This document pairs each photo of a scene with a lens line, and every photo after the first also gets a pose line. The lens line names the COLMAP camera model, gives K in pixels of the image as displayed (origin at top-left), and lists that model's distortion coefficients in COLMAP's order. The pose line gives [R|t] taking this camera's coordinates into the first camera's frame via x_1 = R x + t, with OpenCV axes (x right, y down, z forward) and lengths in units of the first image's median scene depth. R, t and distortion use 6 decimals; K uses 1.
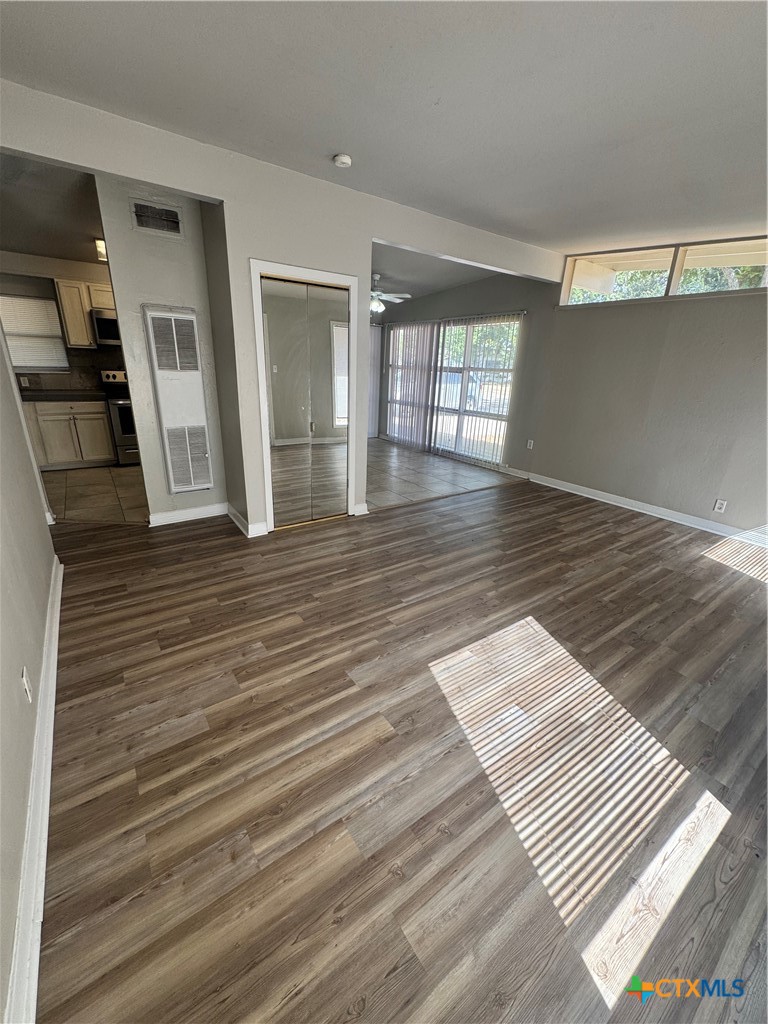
lens RADIAL K [[407.7, 0, 388.6], [0, 407.7, 509.7], [0, 0, 1]] dist [-0.003663, 0.000352]
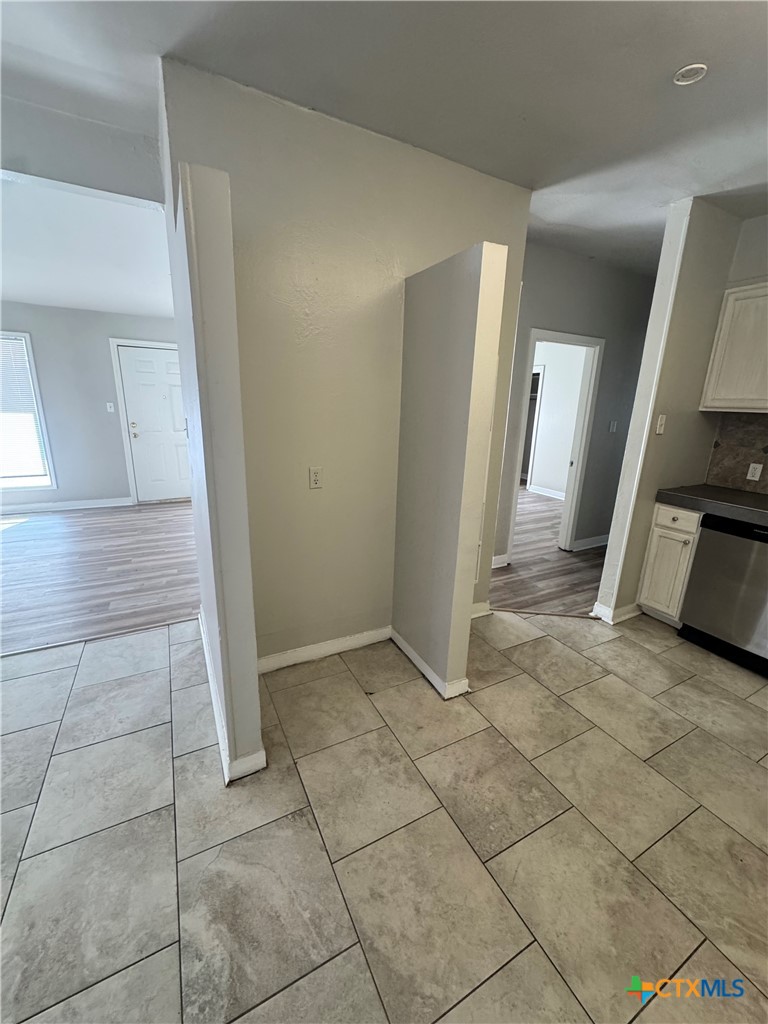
lens RADIAL K [[407.7, 0, 380.8], [0, 407.7, 512.8], [0, 0, 1]] dist [-0.003663, 0.000352]
pose [[-0.986690, -0.106469, 0.122911, -0.502774], [-0.016226, 0.816540, 0.577061, -0.643616], [-0.161801, 0.567386, -0.807399, 1.702357]]
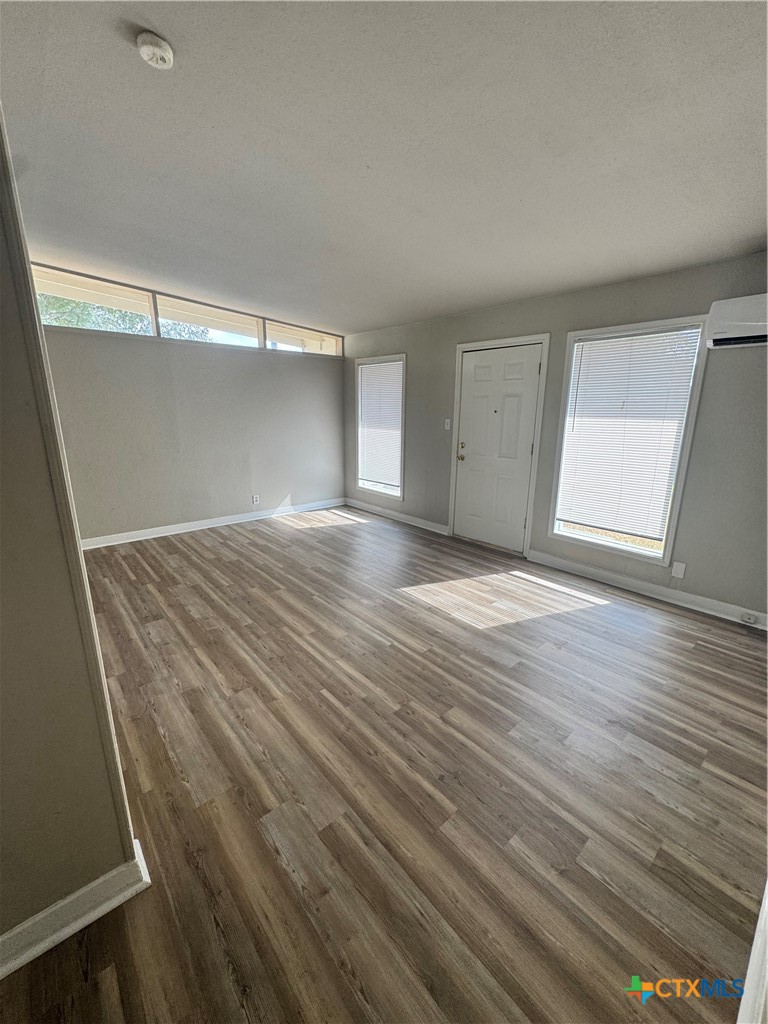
lens RADIAL K [[407.7, 0, 380.8], [0, 407.7, 509.8], [0, 0, 1]] dist [-0.003663, 0.000352]
pose [[-0.086716, -0.278779, 0.956432, -0.626434], [0.324799, 0.899680, 0.291686, -0.278755], [-0.941799, 0.335942, 0.012530, 0.693381]]
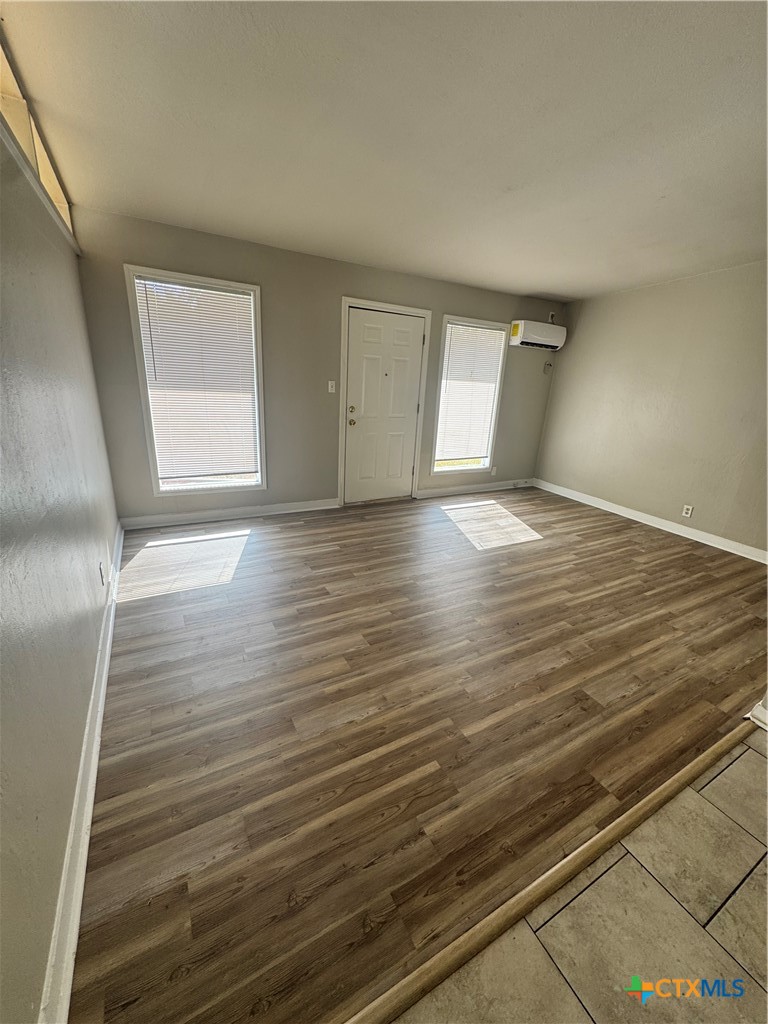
lens RADIAL K [[407.7, 0, 380.7], [0, 407.7, 513.6], [0, 0, 1]] dist [-0.003663, 0.000352]
pose [[-0.987078, -0.135100, 0.086165, 0.432594], [-0.051167, 0.775319, 0.629494, -0.545578], [-0.151850, 0.616951, -0.772213, 1.553136]]
